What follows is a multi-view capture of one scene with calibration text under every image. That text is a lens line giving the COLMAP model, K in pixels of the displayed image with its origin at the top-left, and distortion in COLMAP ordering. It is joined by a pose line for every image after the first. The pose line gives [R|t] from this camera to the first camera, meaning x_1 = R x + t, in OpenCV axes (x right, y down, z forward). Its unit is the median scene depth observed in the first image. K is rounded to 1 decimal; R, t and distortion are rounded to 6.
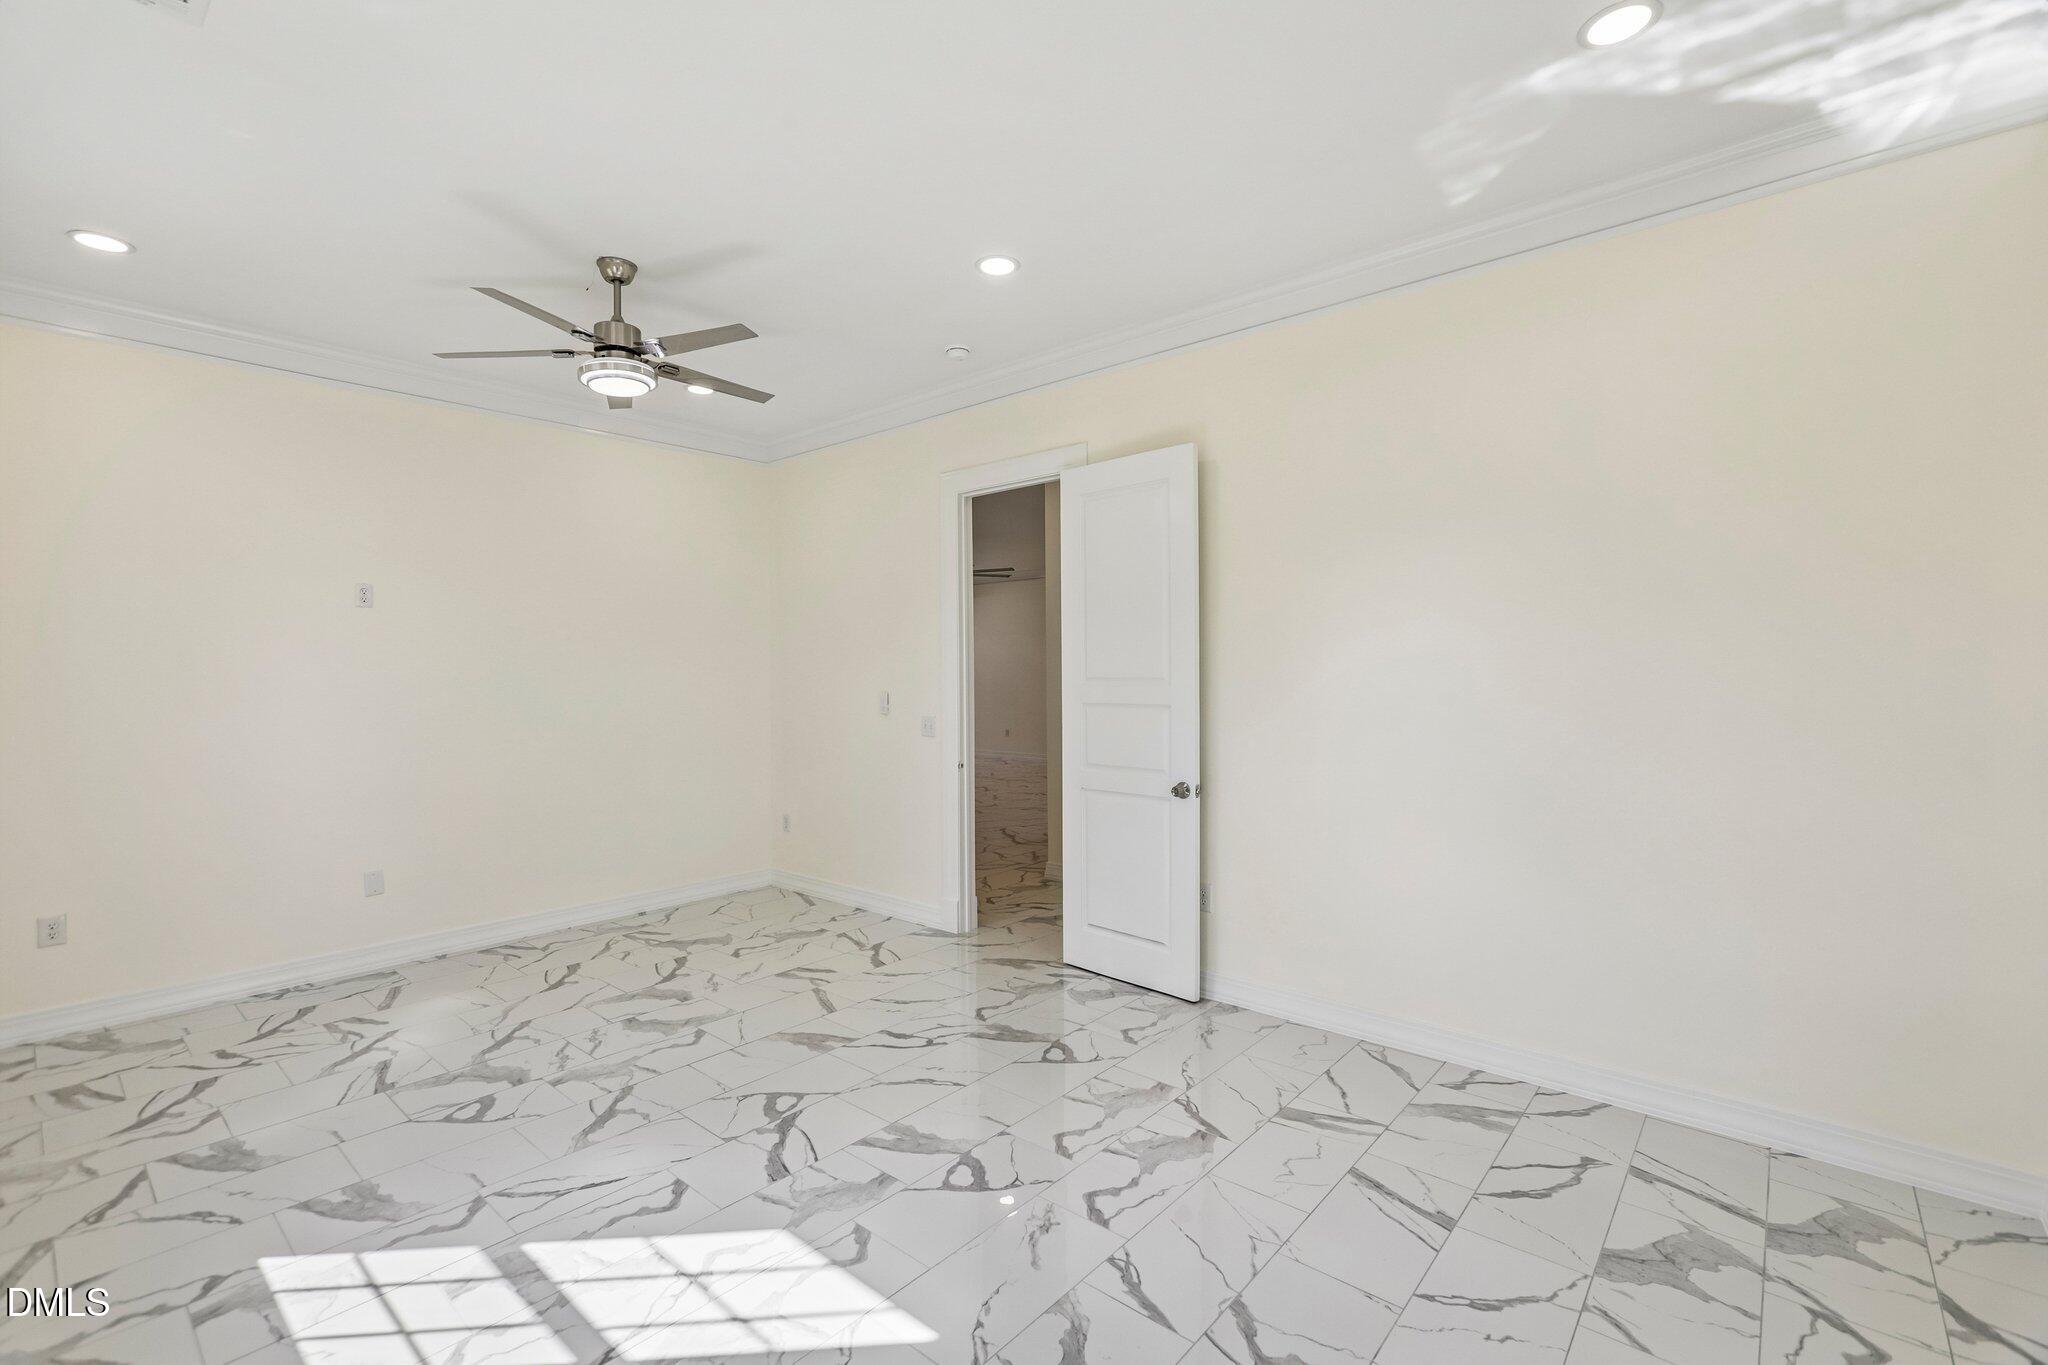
lens RADIAL K [[894.9, 0, 1005.2], [0, 894.9, 692.1], [0, 0, 1]] dist [-0.010571, 0.005232]
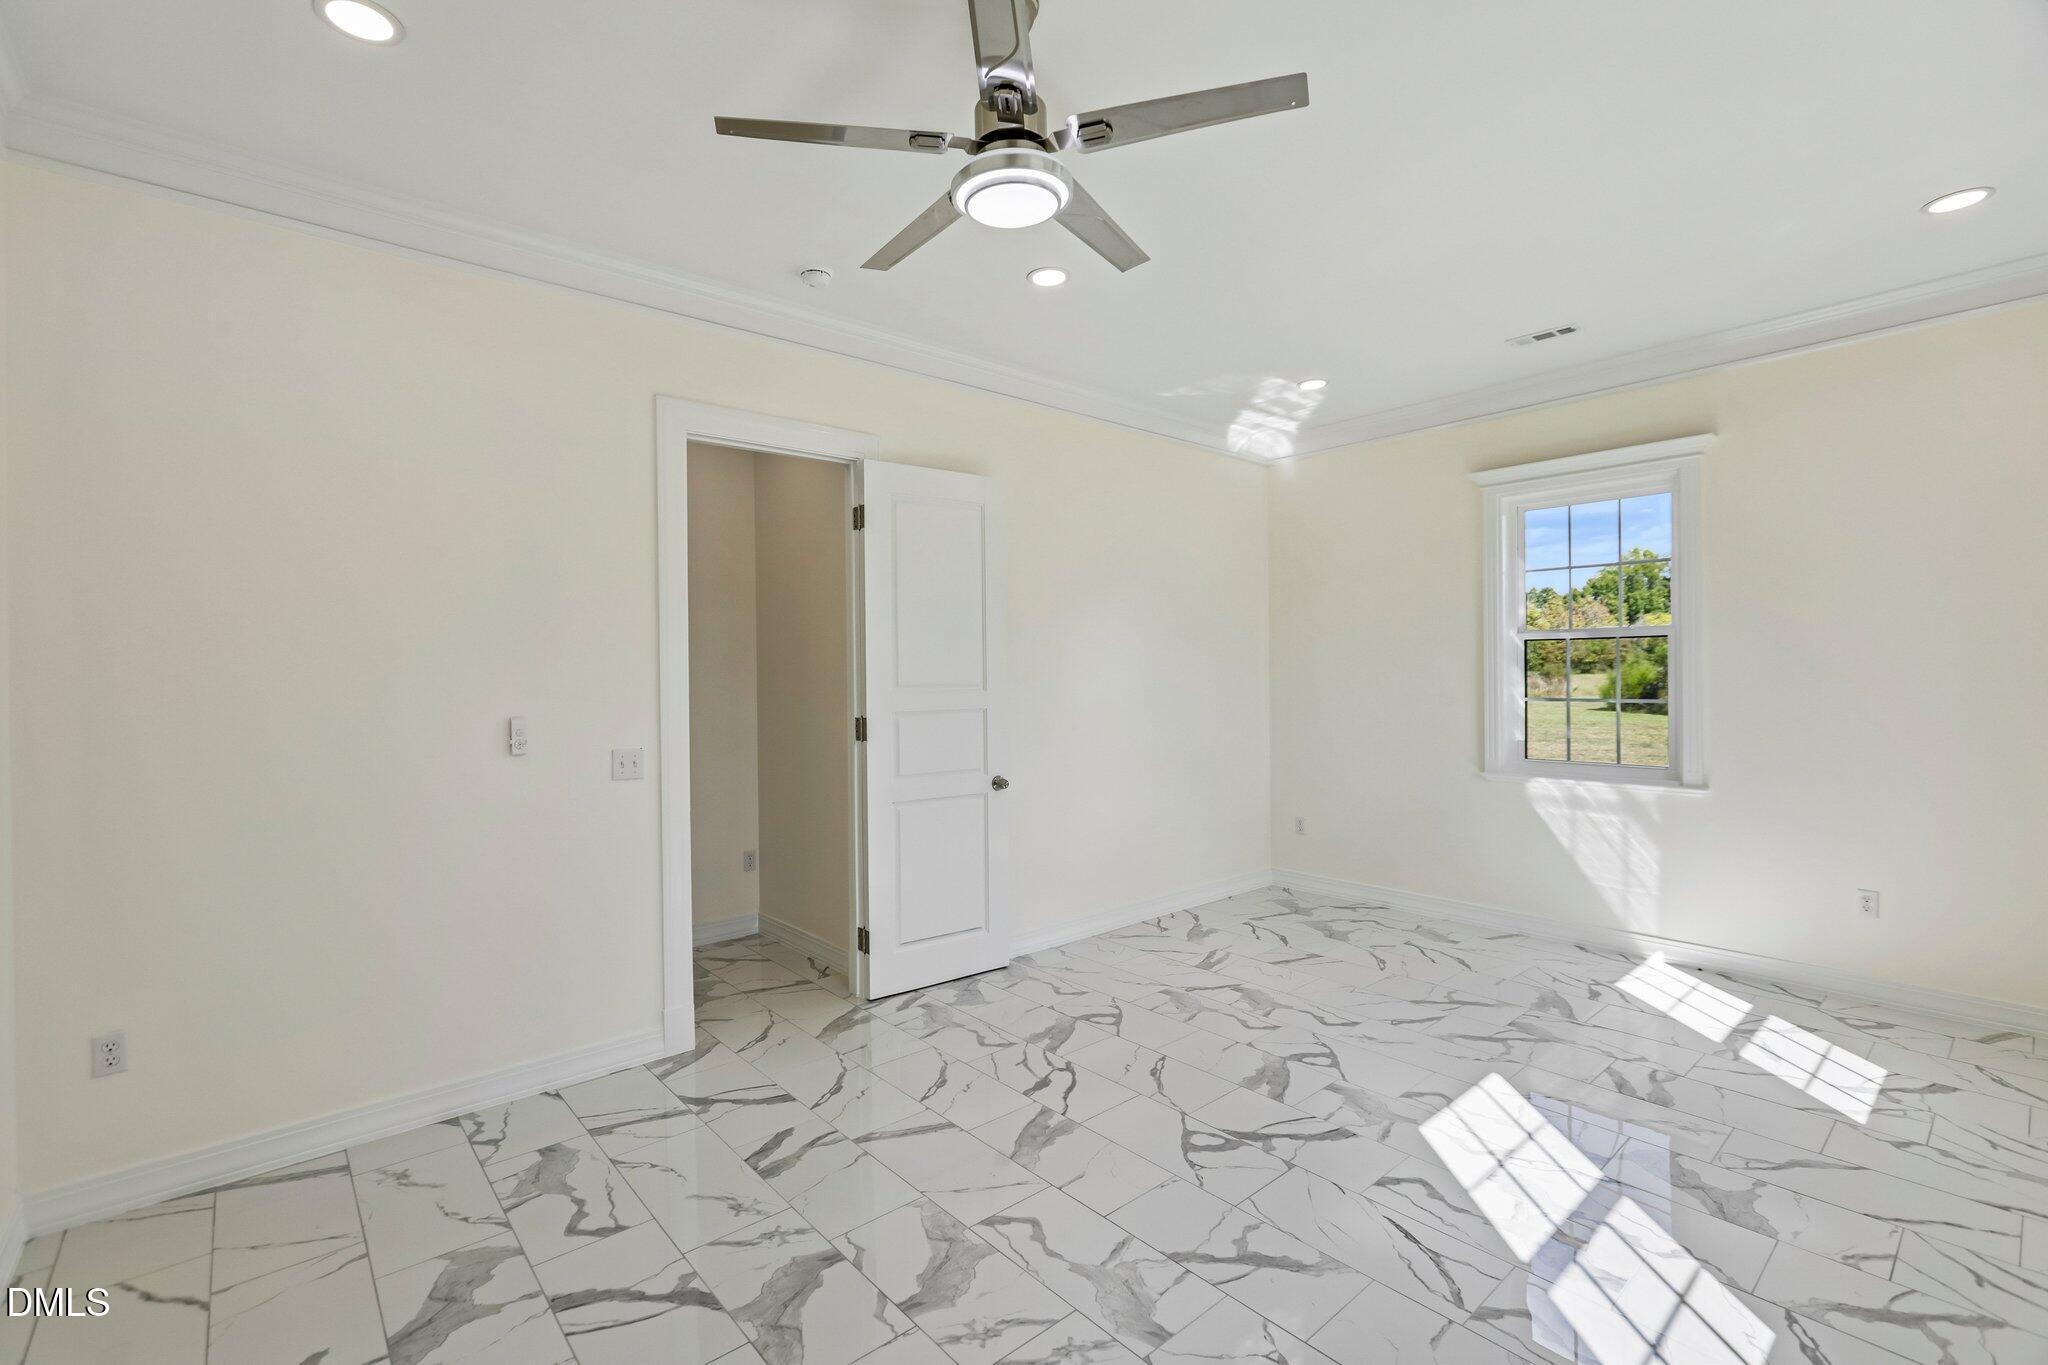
lens RADIAL K [[894.9, 0, 1028.6], [0, 894.9, 670.6], [0, 0, 1]] dist [-0.010571, 0.005232]
pose [[0.135787, 0.007135, 0.990712, -1.305475], [0.035384, 0.999301, -0.012046, -0.021926], [-0.990106, 0.036691, 0.135440, 1.141584]]
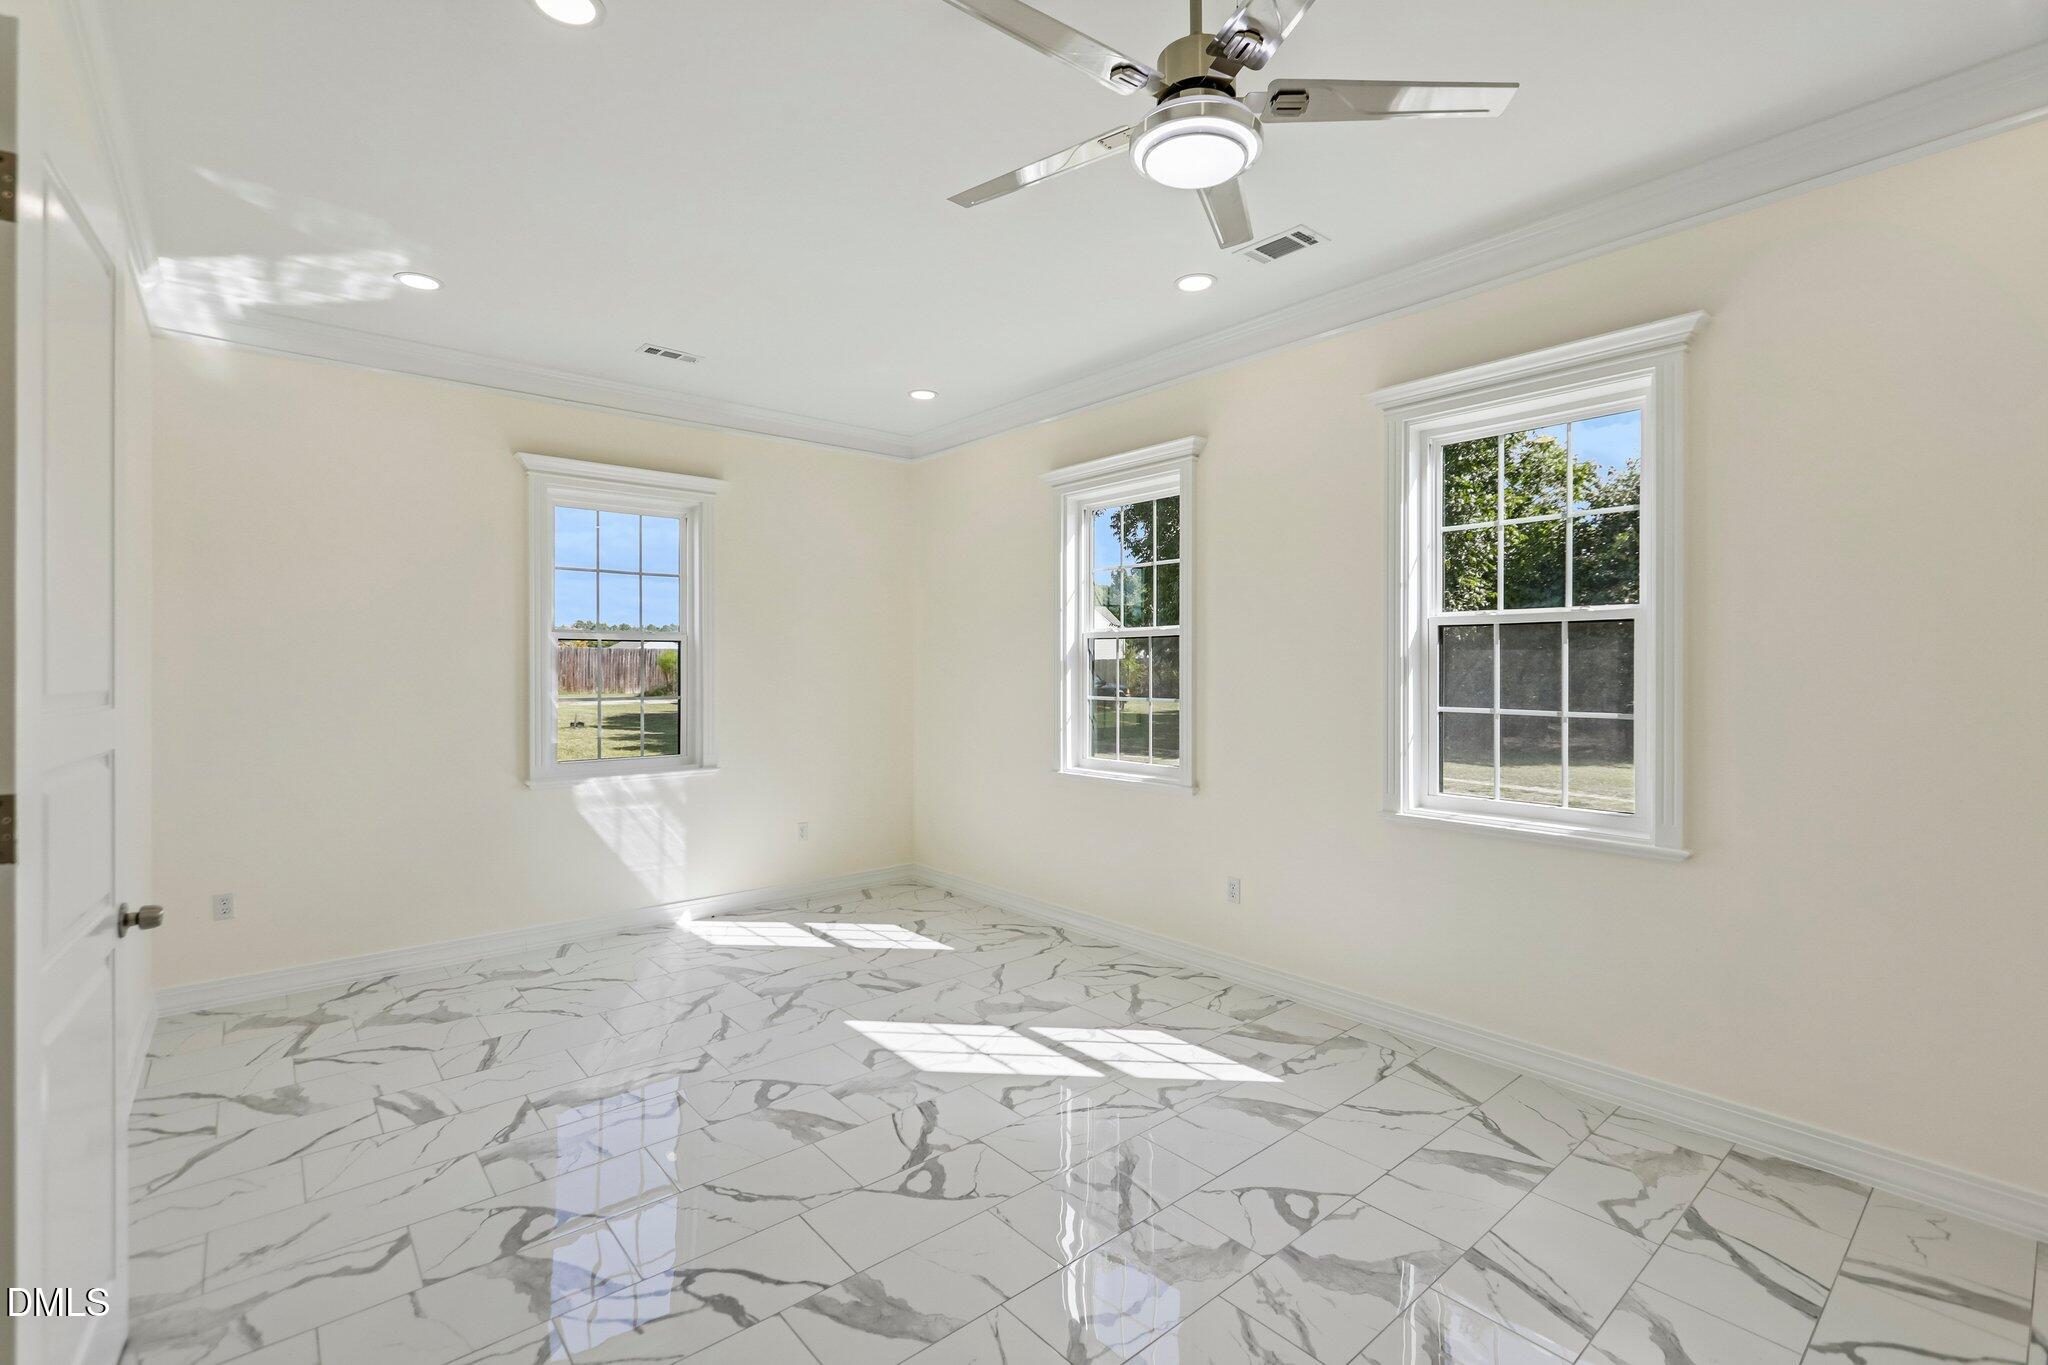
lens RADIAL K [[894.9, 0, 986.2], [0, 894.9, 672.5], [0, 0, 1]] dist [-0.010571, 0.005232]
pose [[-0.985373, 0.007540, 0.170245, -0.498972], [0.012584, 0.999513, 0.028569, -0.046965], [-0.169947, 0.030293, -0.984988, 1.981328]]
